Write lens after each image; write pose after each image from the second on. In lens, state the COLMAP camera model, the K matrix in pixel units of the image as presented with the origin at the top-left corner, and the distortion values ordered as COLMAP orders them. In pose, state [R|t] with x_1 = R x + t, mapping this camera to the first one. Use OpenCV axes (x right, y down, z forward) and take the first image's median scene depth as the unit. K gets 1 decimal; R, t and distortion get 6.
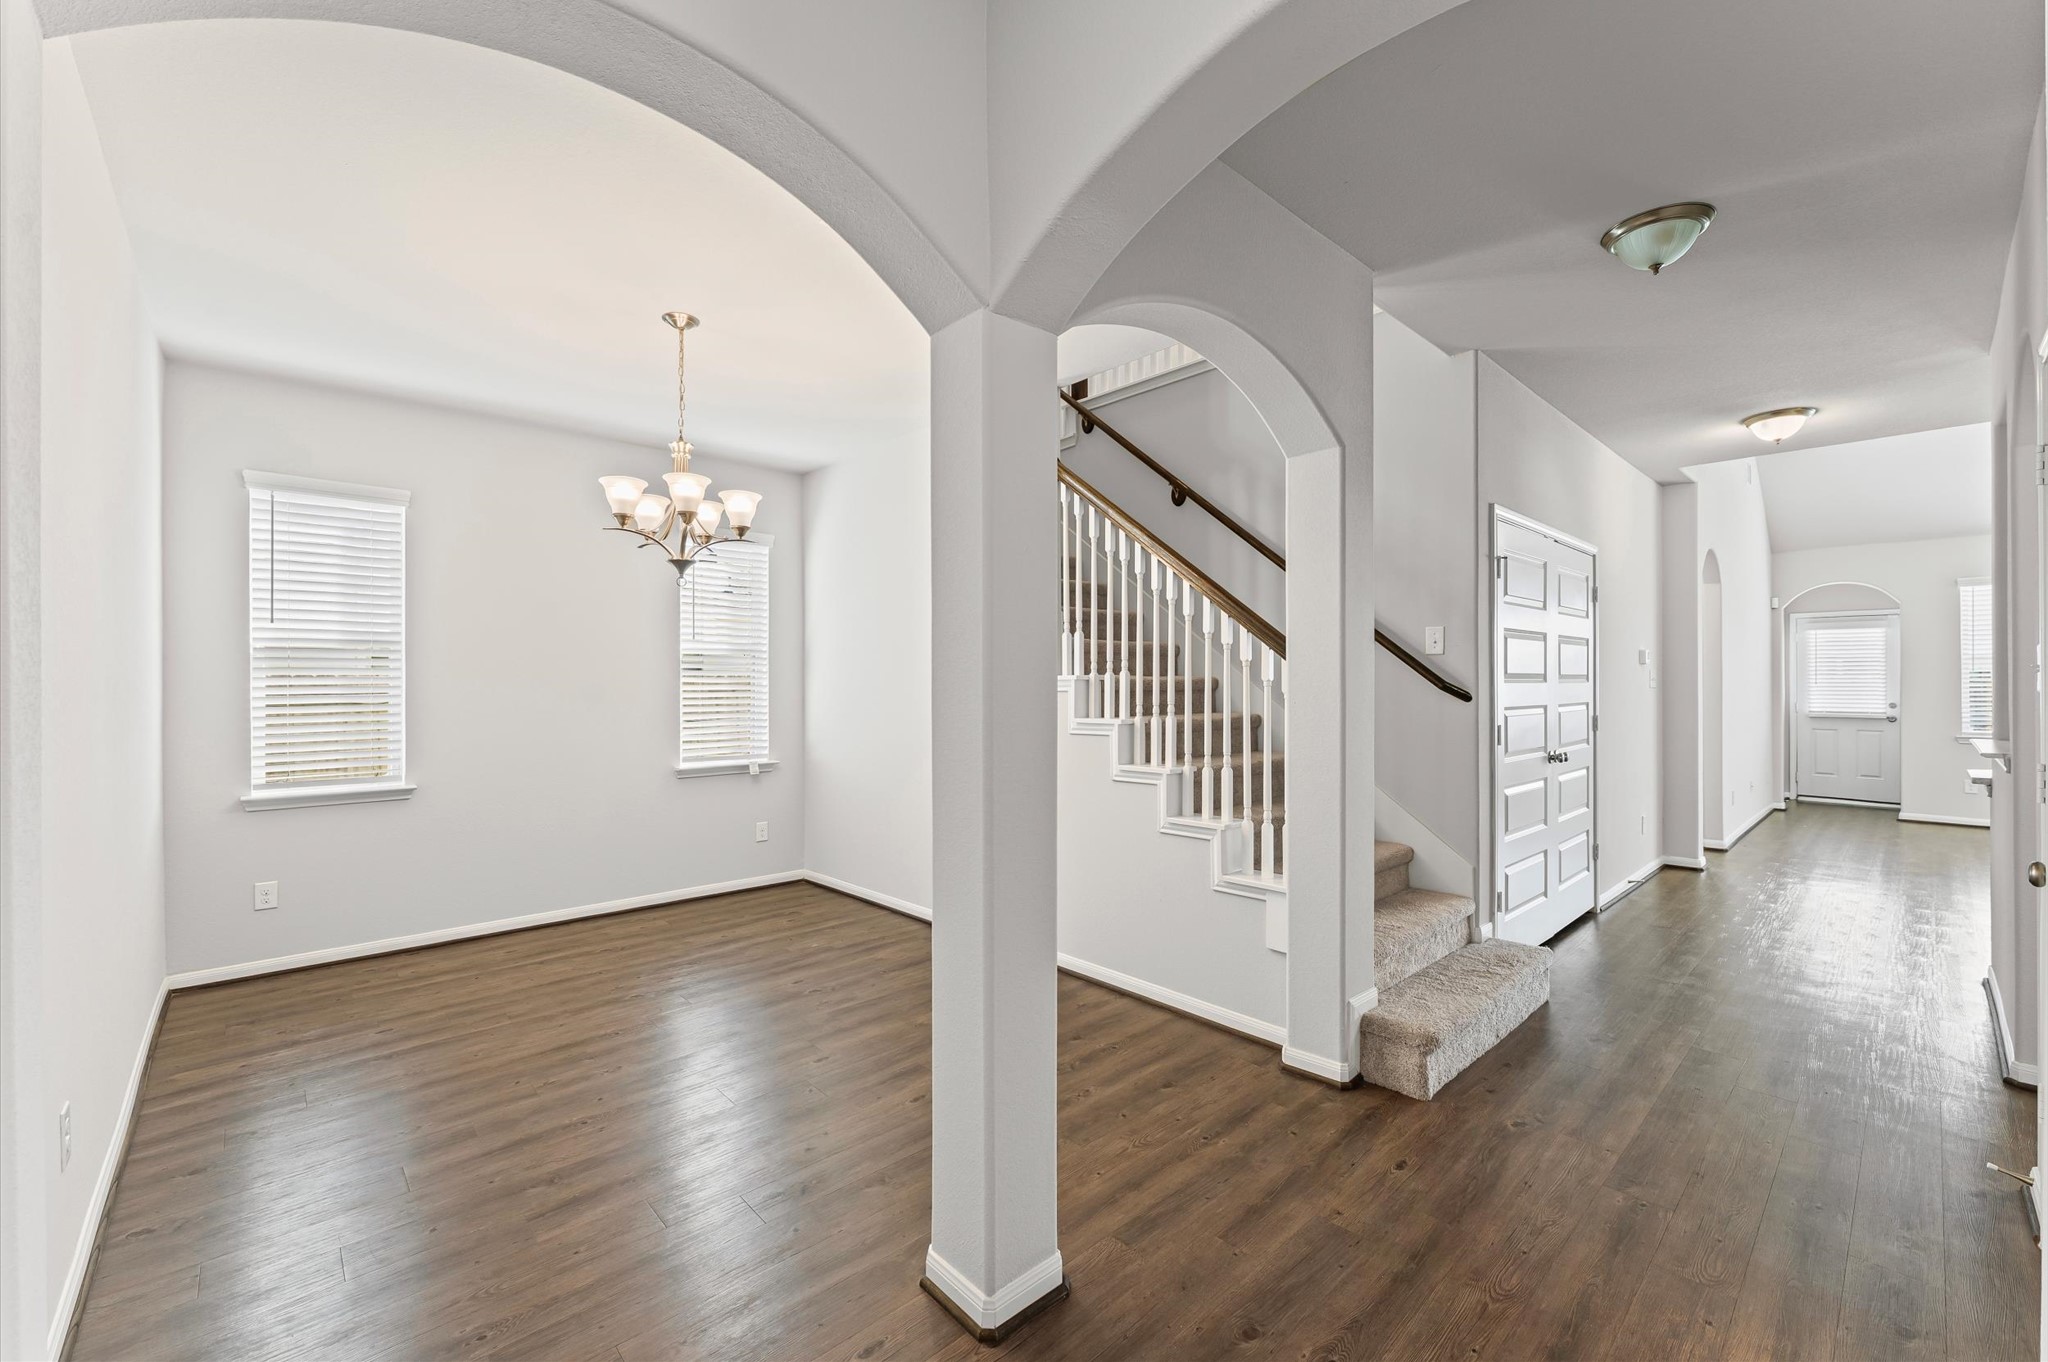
lens RADIAL K [[831.1, 0, 1021.9], [0, 831.1, 685.6], [0, 0, 1]] dist [-0.001744, -0.000902]
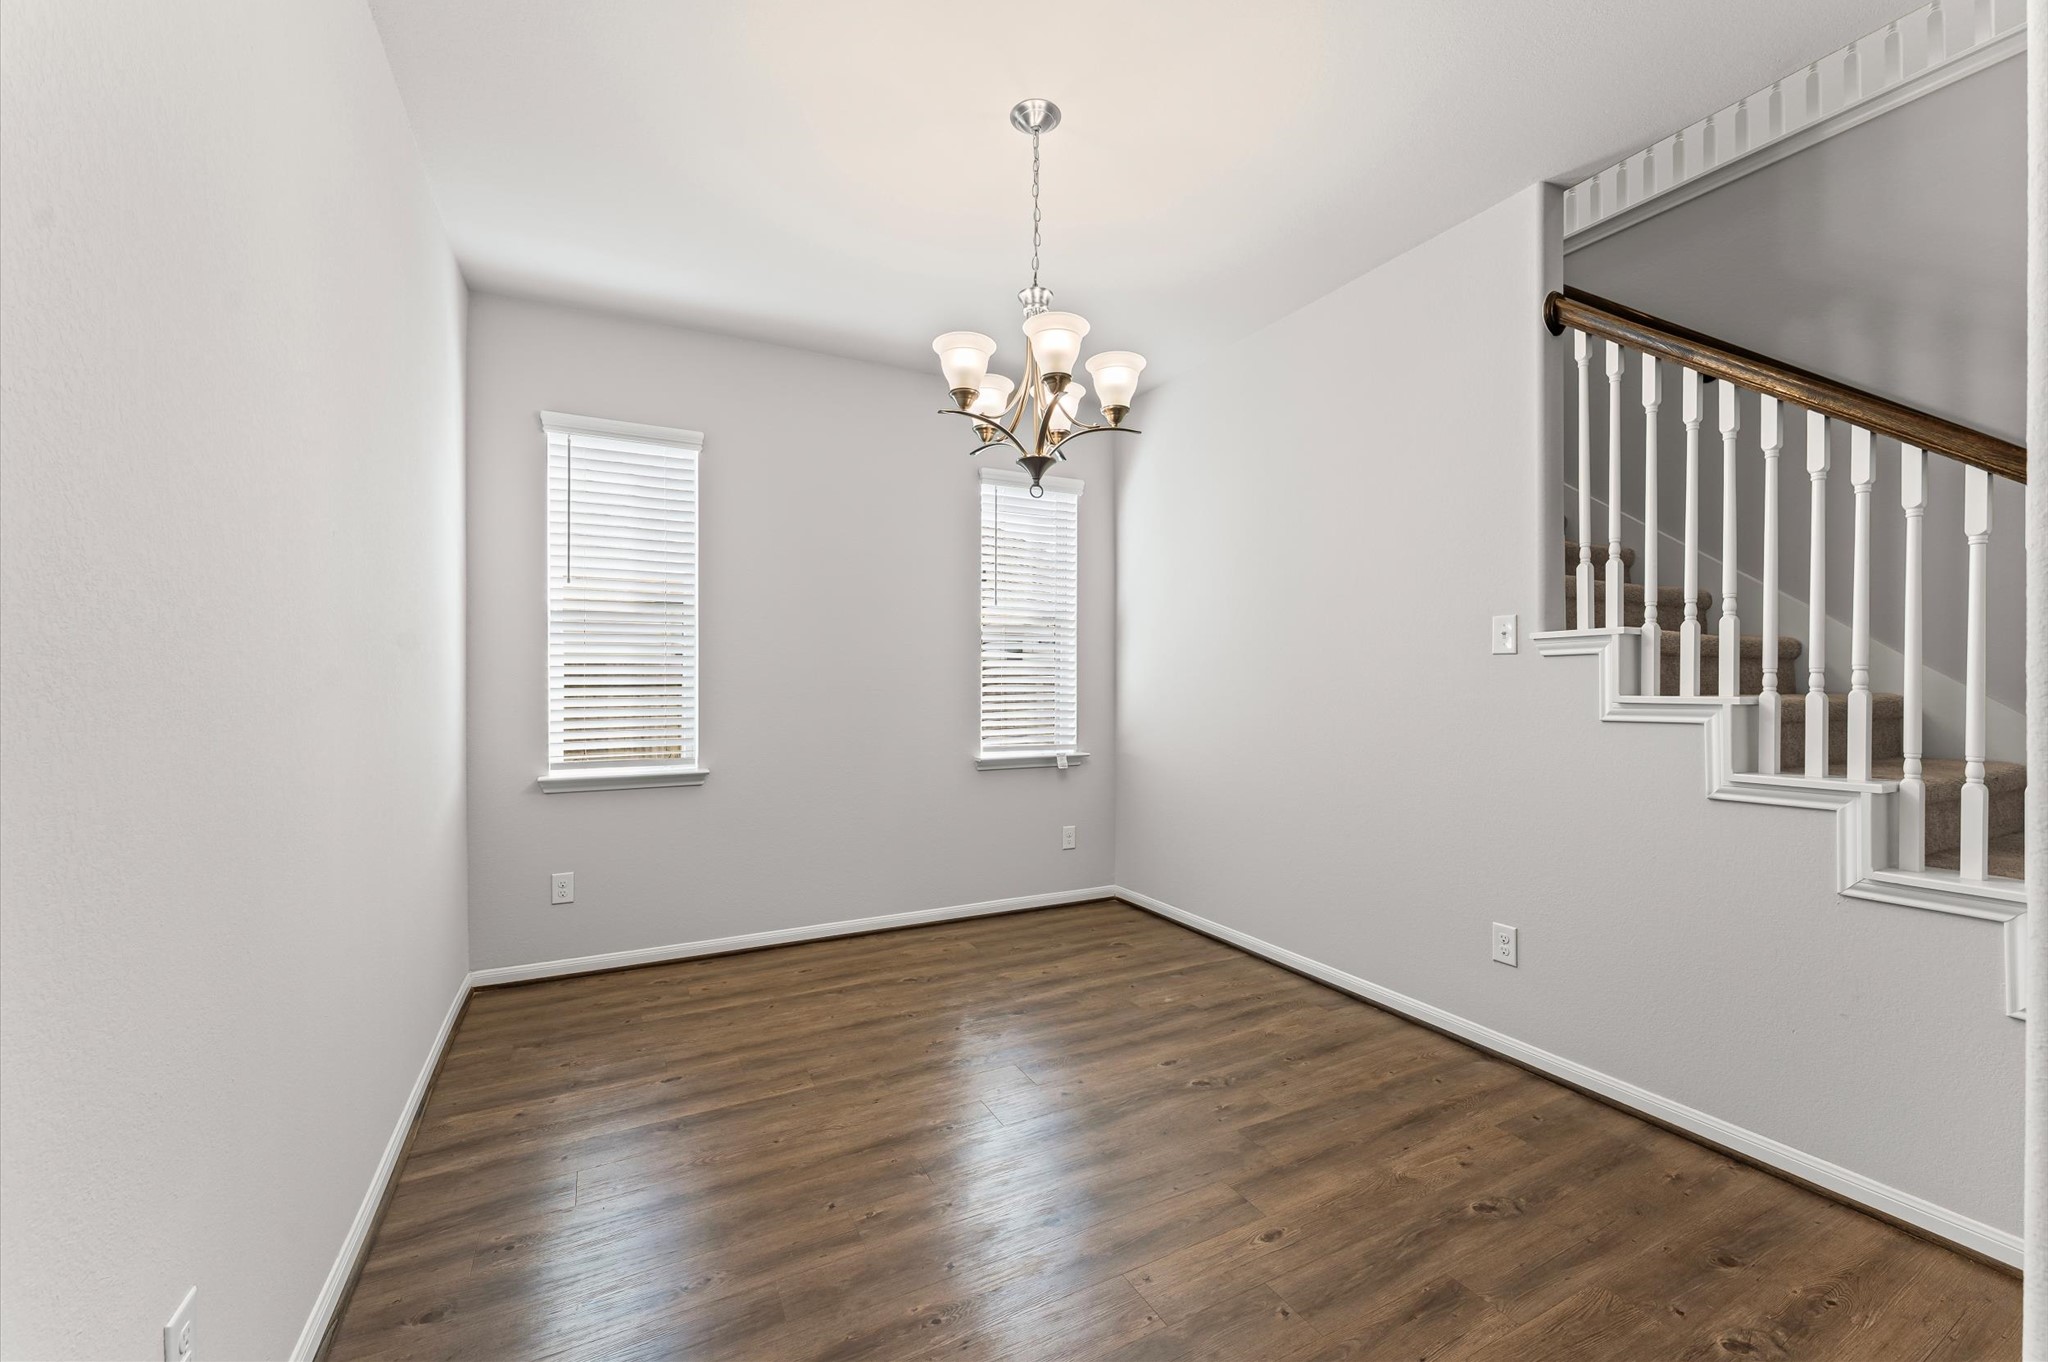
lens RADIAL K [[831.1, 0, 1021.9], [0, 831.1, 685.6], [0, 0, 1]] dist [-0.001744, -0.000902]
pose [[0.962723, 0.004051, -0.270458, -0.195127], [-0.003061, 0.999987, 0.004083, 0.029962], [0.270471, -0.003103, 0.962723, 0.273545]]
